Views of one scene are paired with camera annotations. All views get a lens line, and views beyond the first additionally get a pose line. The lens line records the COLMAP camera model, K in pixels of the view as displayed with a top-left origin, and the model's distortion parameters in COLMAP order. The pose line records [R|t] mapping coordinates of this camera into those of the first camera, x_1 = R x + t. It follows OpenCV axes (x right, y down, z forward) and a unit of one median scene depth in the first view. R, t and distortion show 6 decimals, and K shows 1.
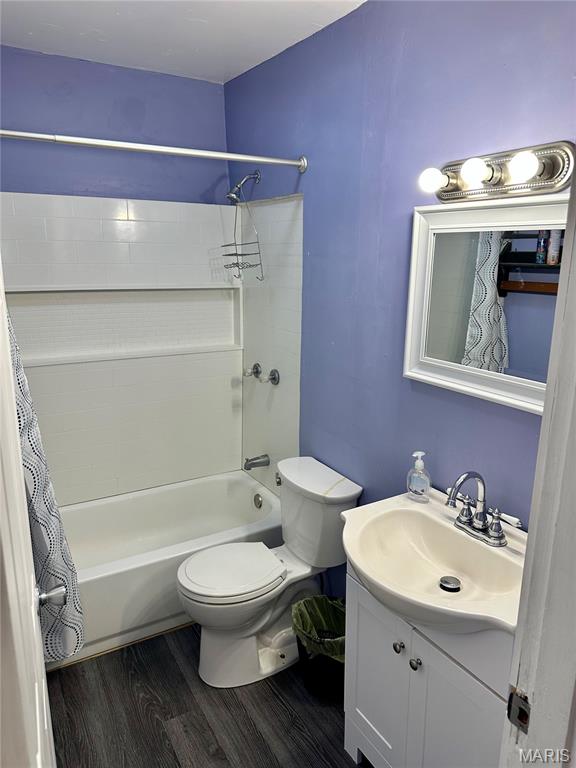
lens RADIAL K [[538.9, 0, 287.4], [0, 538.9, 390.4], [0, 0, 1]] dist [0.098976, -0.130516]
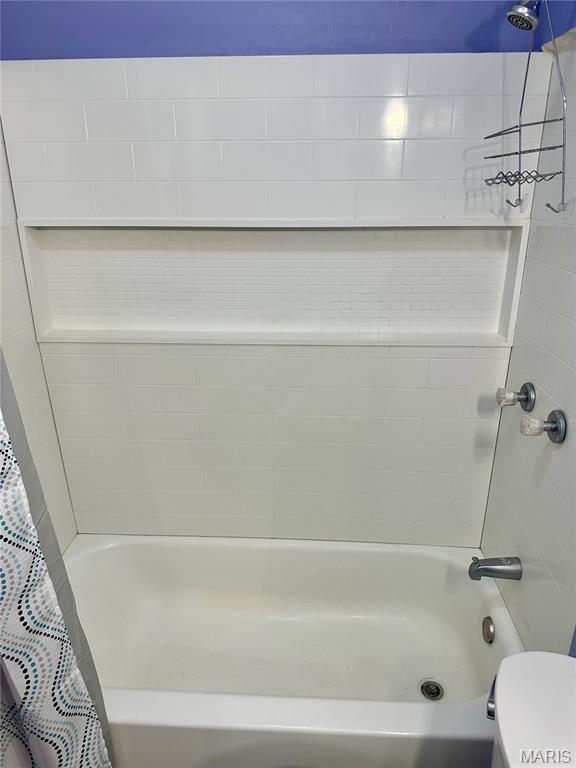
lens RADIAL K [[538.9, 0, 287.4], [0, 538.9, 390.4], [0, 0, 1]] dist [0.098976, -0.130516]
pose [[0.834814, 0.179058, -0.520599, 0.020739], [-0.122344, 0.982323, 0.141681, -0.087523], [0.536766, -0.054585, 0.841964, 0.456865]]
